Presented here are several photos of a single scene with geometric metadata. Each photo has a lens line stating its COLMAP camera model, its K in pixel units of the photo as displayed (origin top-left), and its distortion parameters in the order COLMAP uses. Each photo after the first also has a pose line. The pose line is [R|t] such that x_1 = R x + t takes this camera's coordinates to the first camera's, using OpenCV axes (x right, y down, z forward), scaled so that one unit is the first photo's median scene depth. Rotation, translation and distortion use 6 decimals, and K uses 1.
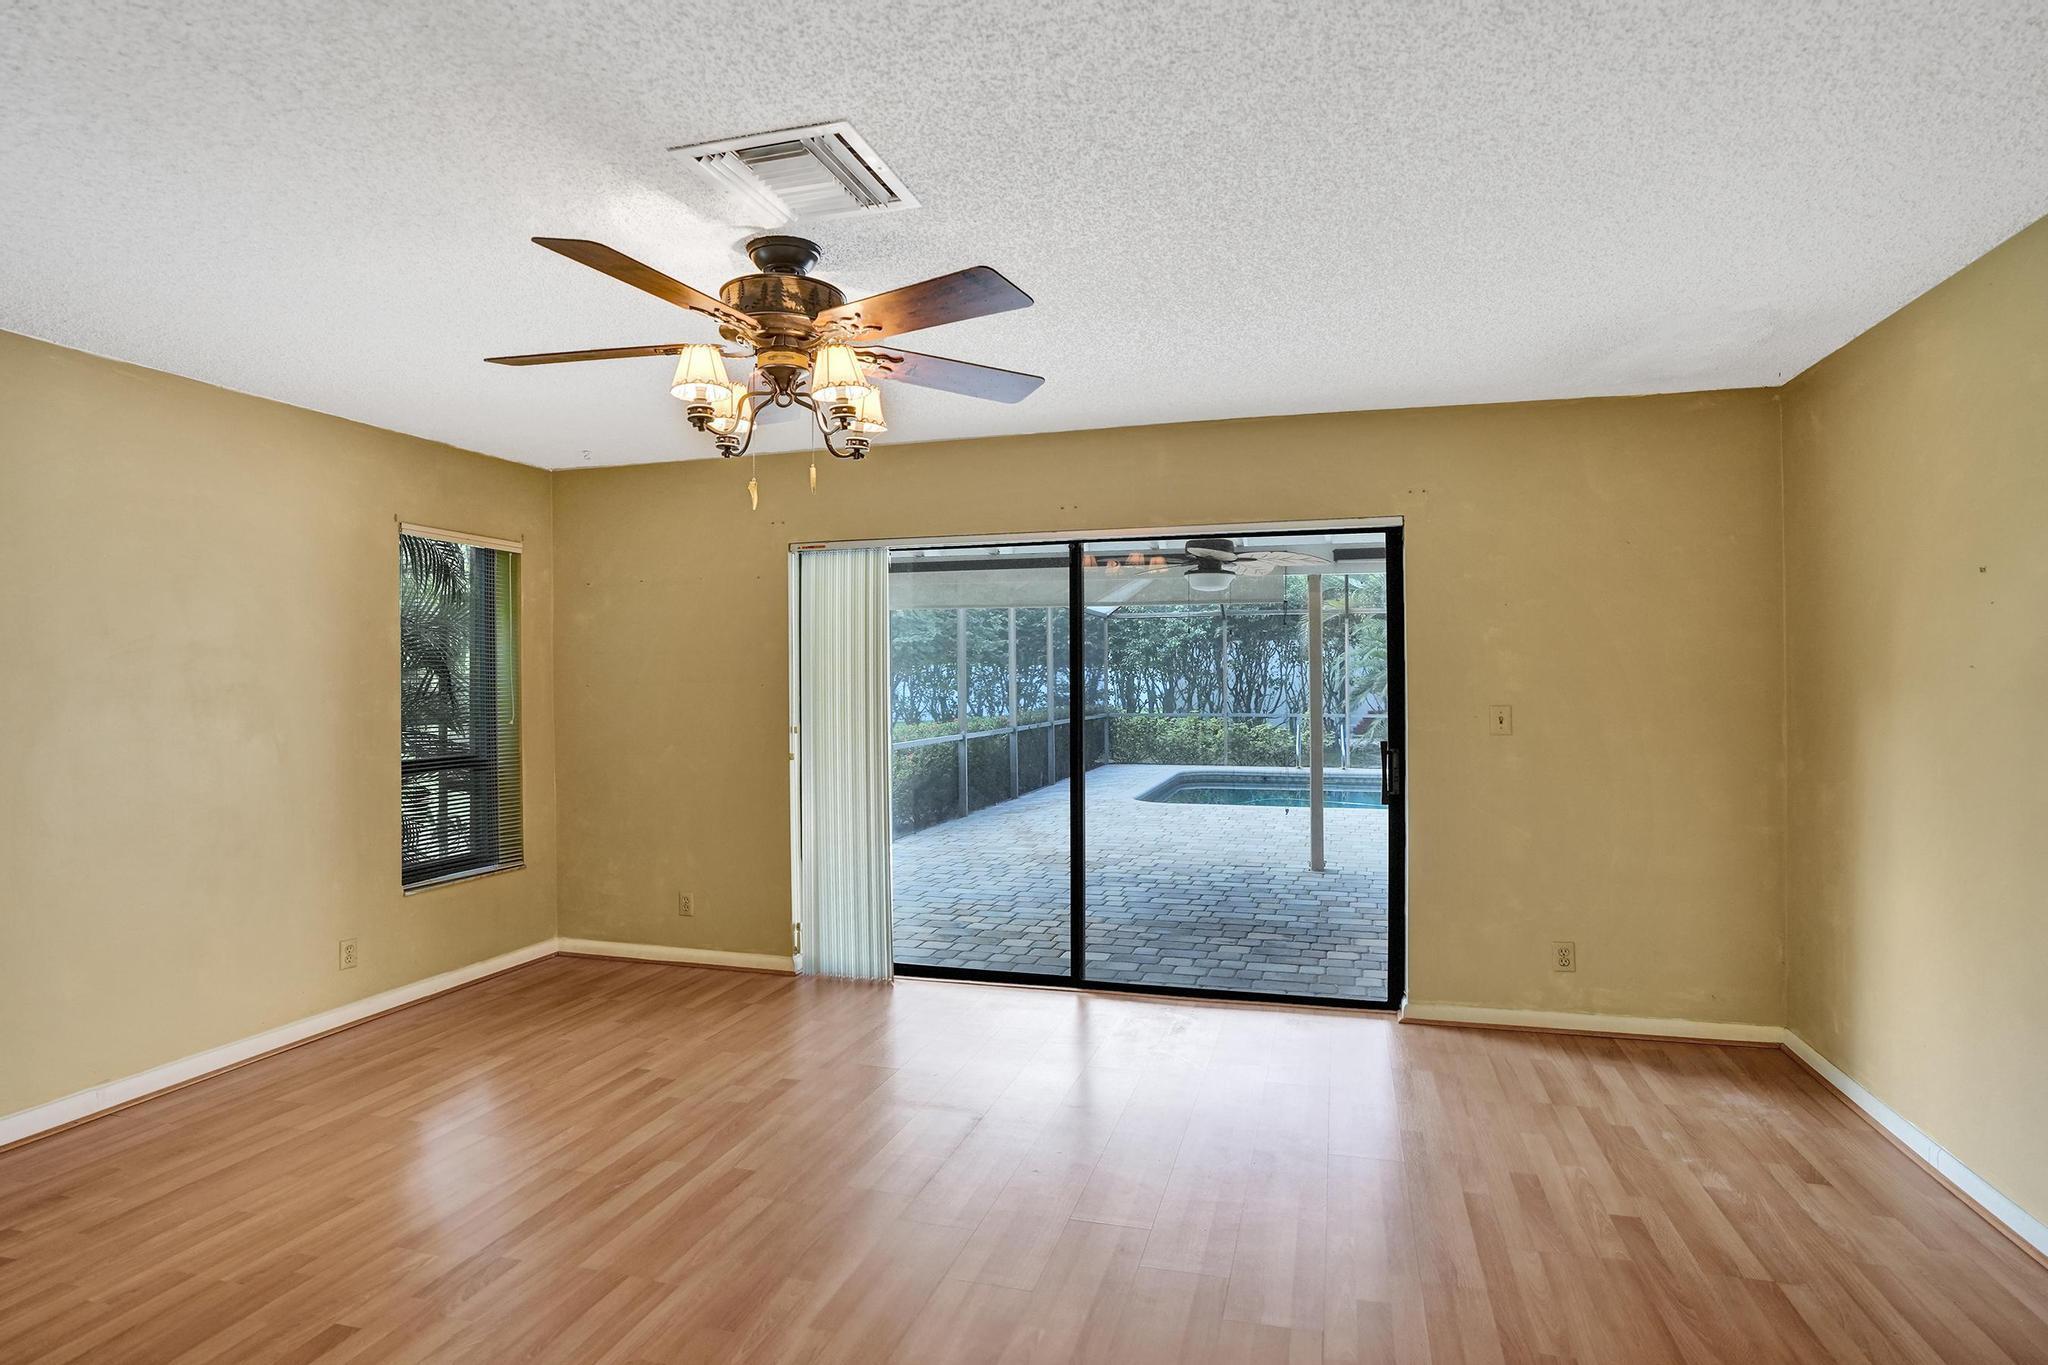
lens RADIAL K [[1085.5, 0, 1017.6], [0, 1085.5, 679.3], [0, 0, 1]] dist [-0.053167, 0.028255]
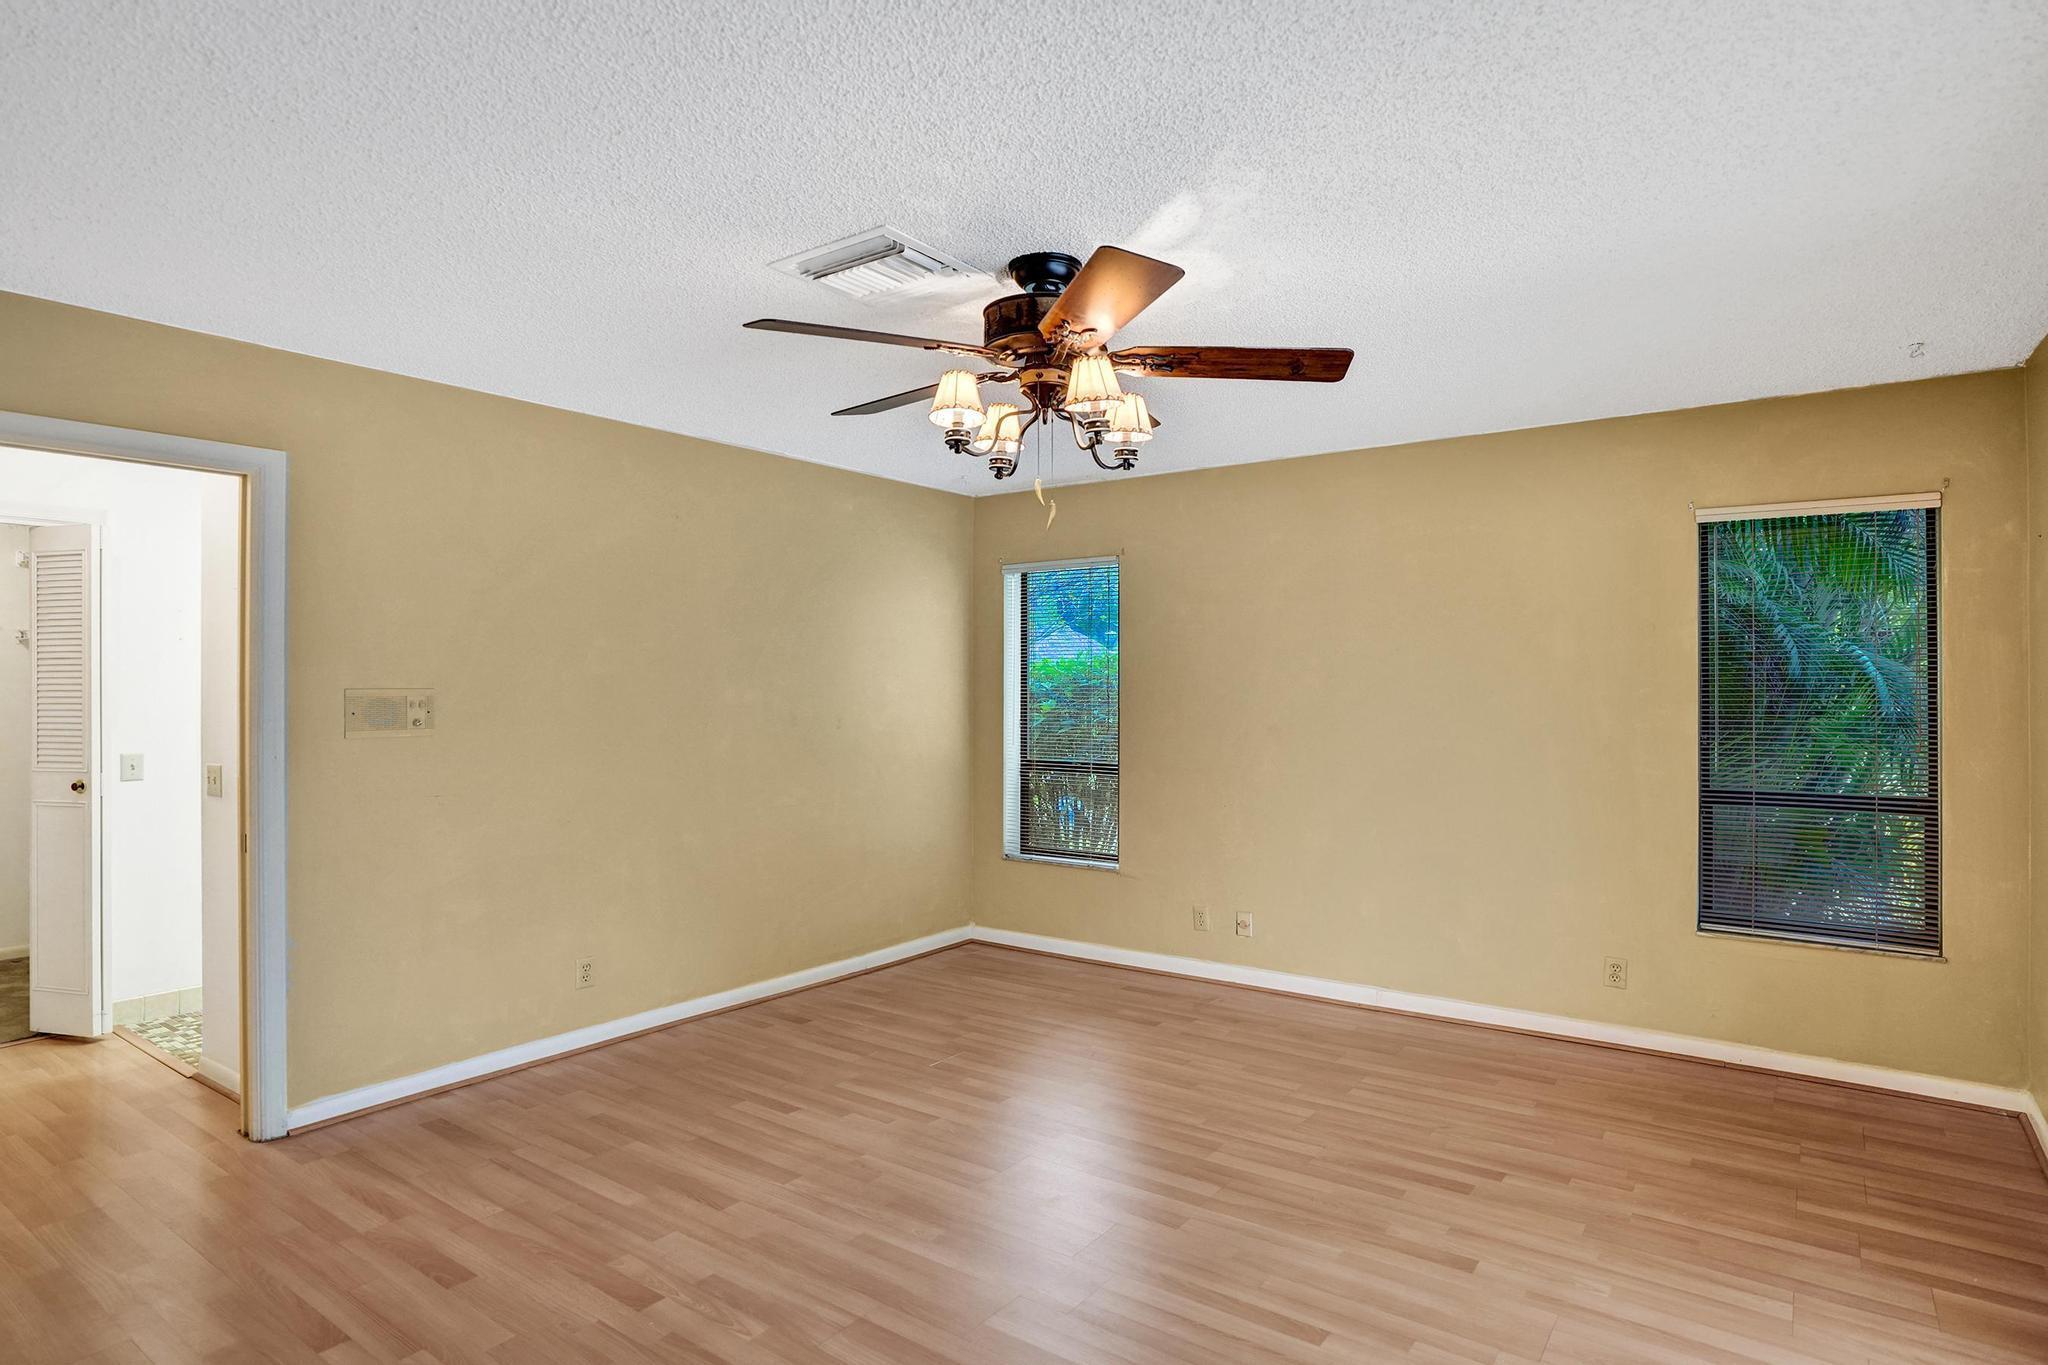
lens RADIAL K [[1102.2, 0, 1024.0], [0, 1102.2, 682.5], [0, 0, 1]] dist [-0.050489, 0.026917]
pose [[-0.346577, -0.003688, -0.938014, 0.434268], [0.007826, 0.999946, -0.006823, -0.001543], [0.937989, -0.009706, -0.346530, 0.773488]]
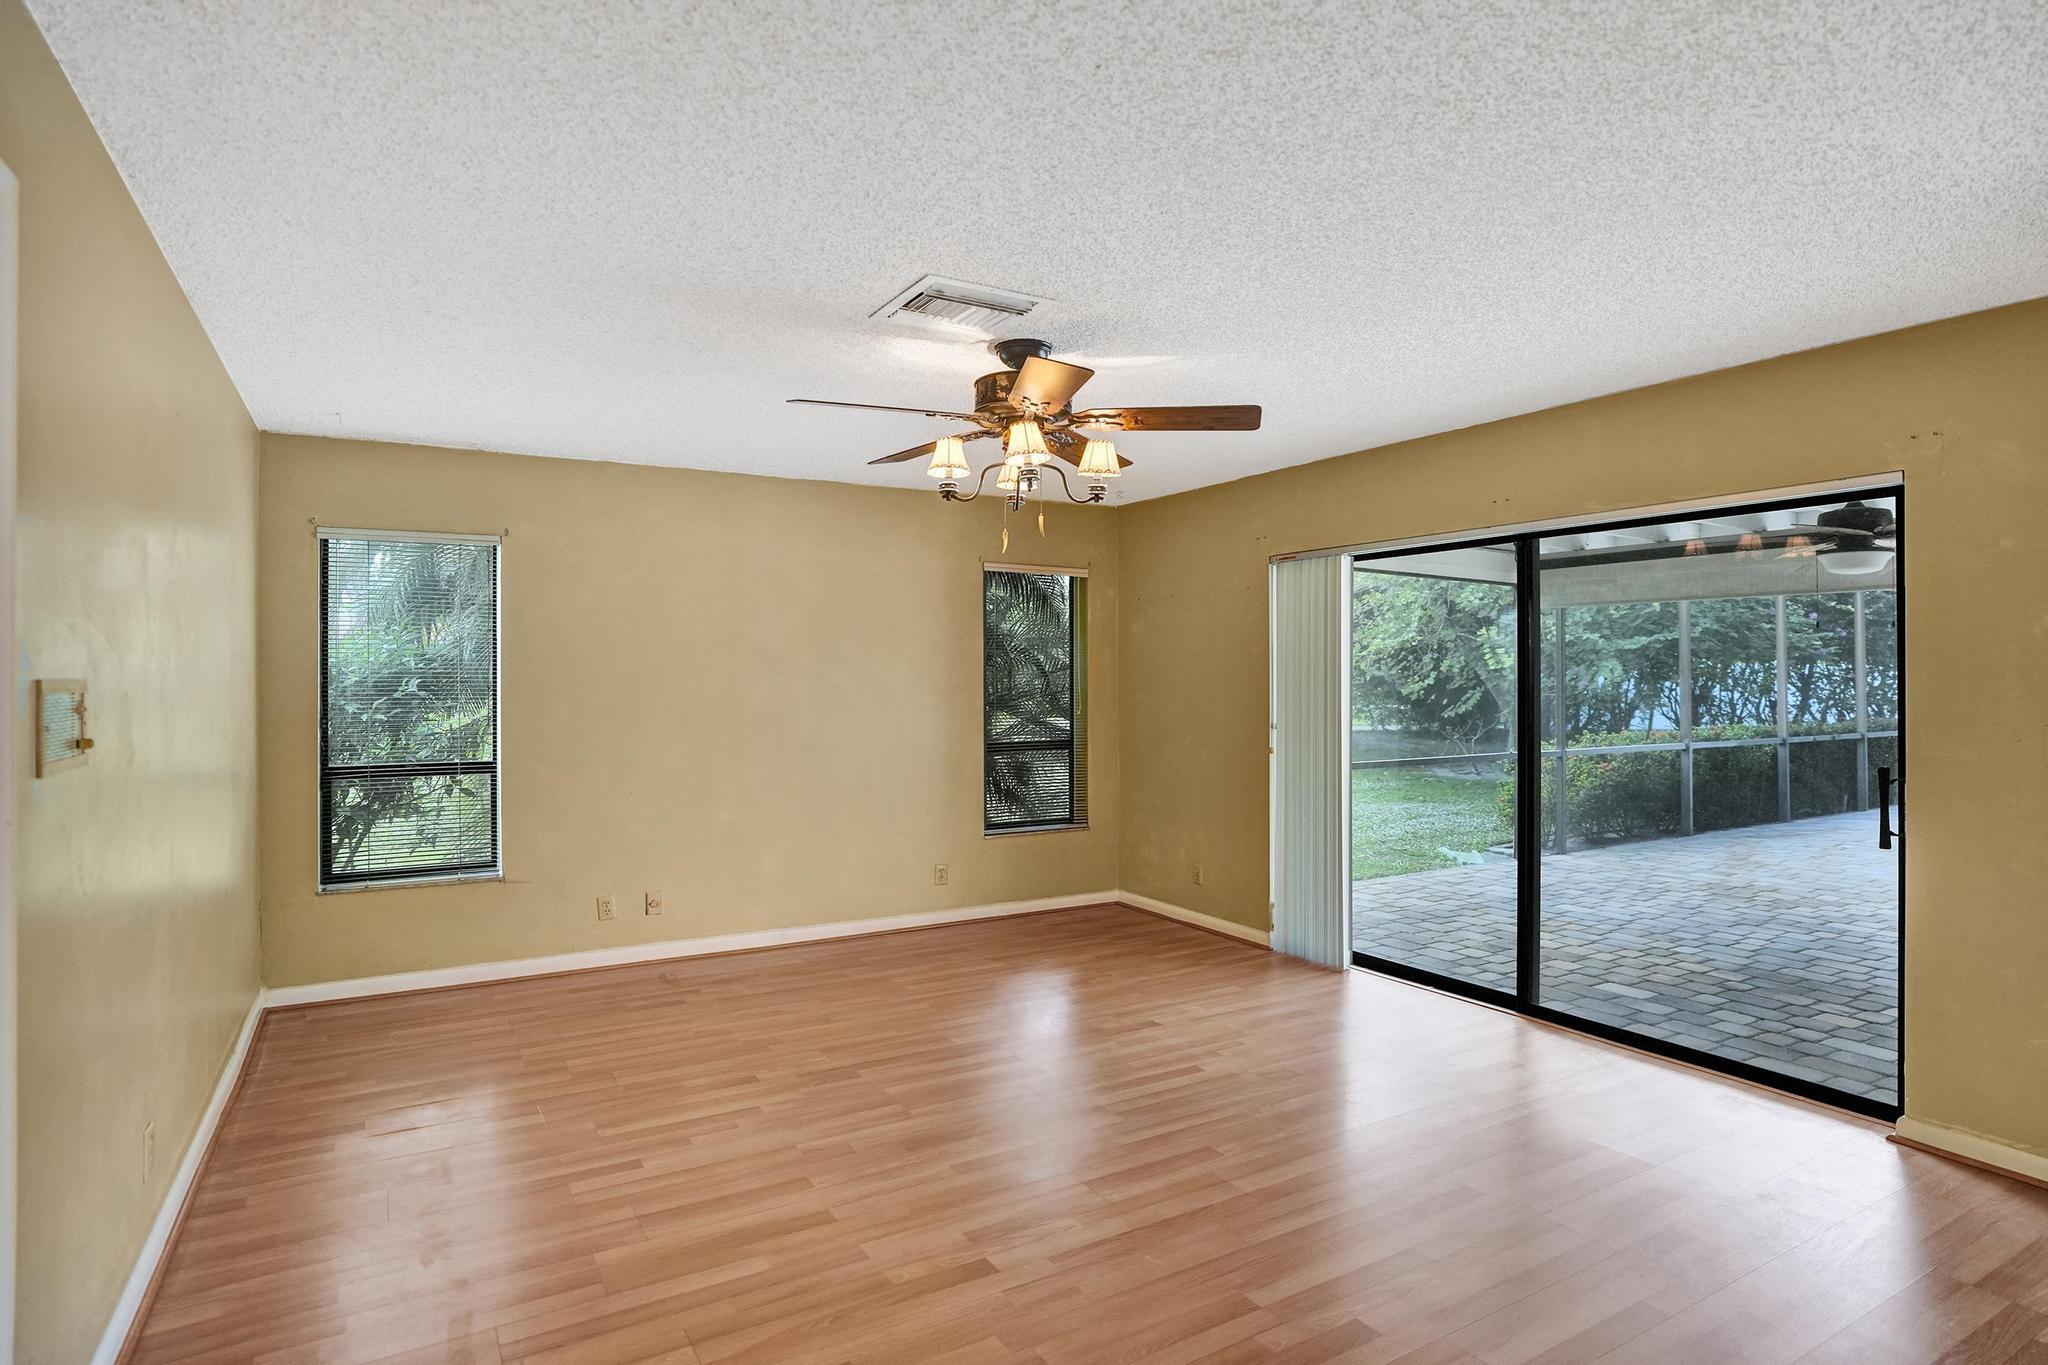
lens RADIAL K [[1085.5, 0, 1017.6], [0, 1085.5, 679.3], [0, 0, 1]] dist [-0.053167, 0.028255]
pose [[0.723633, 0.000939, -0.690184, 0.390235], [0.004274, 0.999974, 0.005842, -0.007217], [0.690172, -0.007177, 0.723610, 0.037822]]
